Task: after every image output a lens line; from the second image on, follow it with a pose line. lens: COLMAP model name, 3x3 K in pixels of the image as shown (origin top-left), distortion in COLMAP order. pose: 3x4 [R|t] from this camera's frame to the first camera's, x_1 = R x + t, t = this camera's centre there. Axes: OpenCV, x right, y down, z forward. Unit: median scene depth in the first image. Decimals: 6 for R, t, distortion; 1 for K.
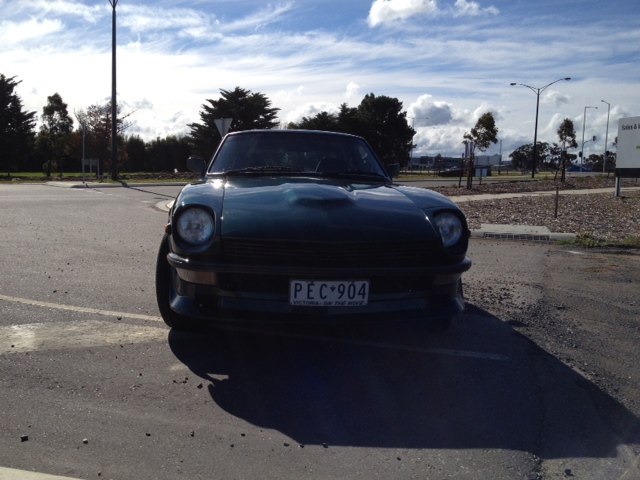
lens RADIAL K [[587.1, 0, 320.0], [0, 587.1, 240.0], [0, 0, 1]] dist [0.108816, -0.227860]
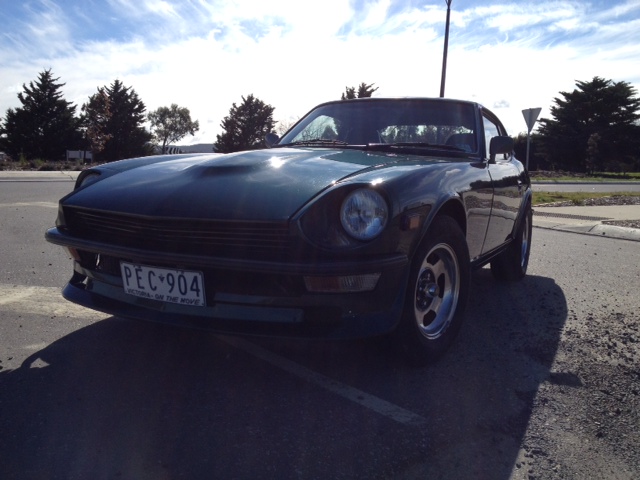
lens RADIAL K [[587.1, 0, 320.0], [0, 587.1, 240.0], [0, 0, 1]] dist [0.108816, -0.227860]
pose [[0.838605, 0.070163, -0.540203, 0.603244], [-0.069419, 0.997350, 0.021774, 0.001580], [0.540299, 0.019240, 0.841253, 0.457009]]
